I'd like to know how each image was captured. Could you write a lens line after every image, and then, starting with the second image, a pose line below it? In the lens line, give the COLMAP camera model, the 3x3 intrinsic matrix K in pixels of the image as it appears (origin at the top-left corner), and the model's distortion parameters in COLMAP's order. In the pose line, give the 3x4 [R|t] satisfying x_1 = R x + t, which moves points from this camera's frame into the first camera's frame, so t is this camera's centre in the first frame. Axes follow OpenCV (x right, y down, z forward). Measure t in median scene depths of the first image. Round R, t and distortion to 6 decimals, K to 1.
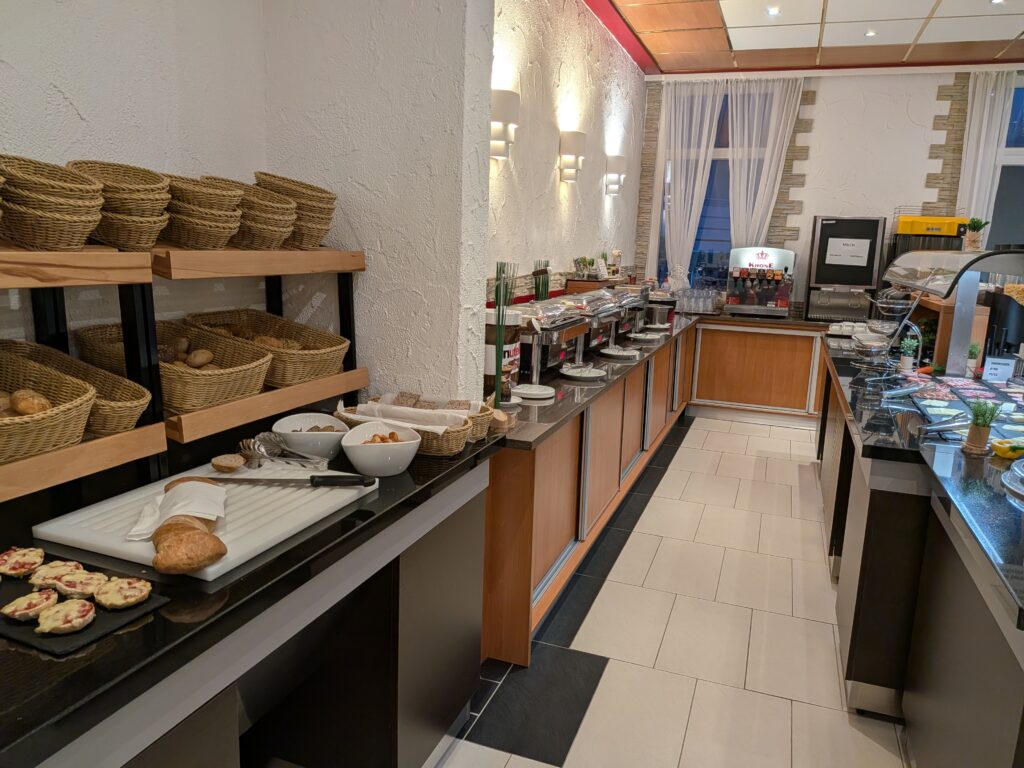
lens RADIAL K [[740.9, 0, 511.2], [0, 740.9, 385.8], [0, 0, 1]] dist [-0.002680, -0.001387]
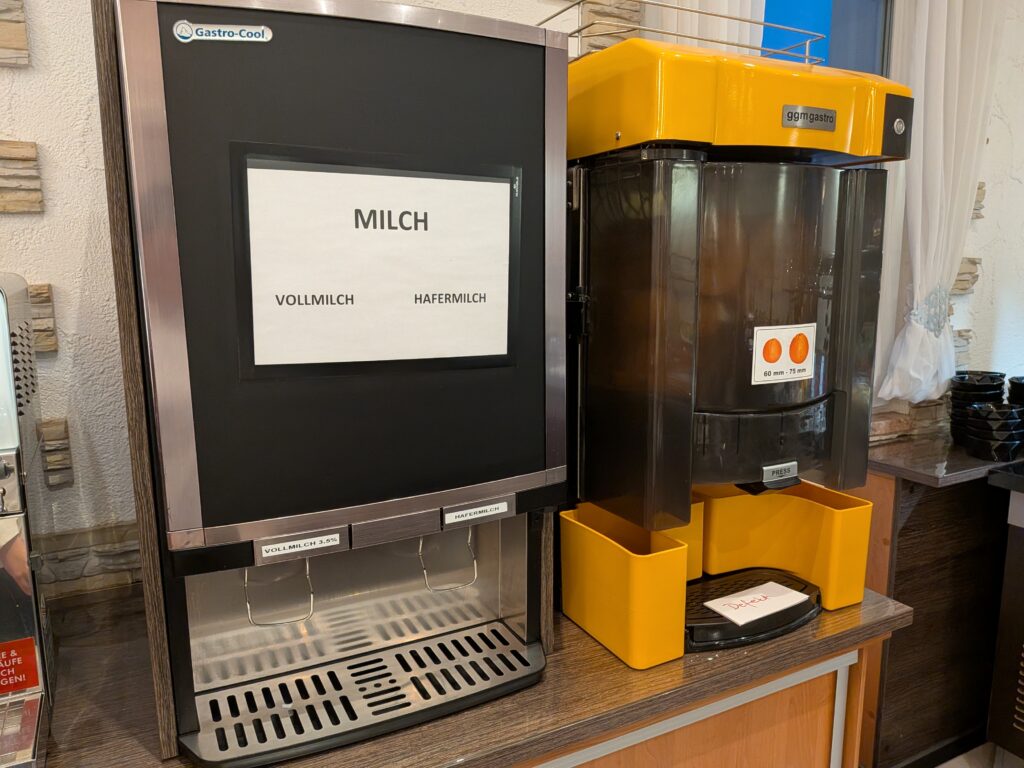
lens RADIAL K [[740.9, 0, 511.3], [0, 740.9, 383.6], [0, 0, 1]] dist [-0.002680, -0.001387]
pose [[0.668036, -0.159884, 0.726750, 0.360471], [0.176208, 0.982857, 0.054255, -0.161735], [-0.722966, 0.091815, 0.684756, 0.881492]]
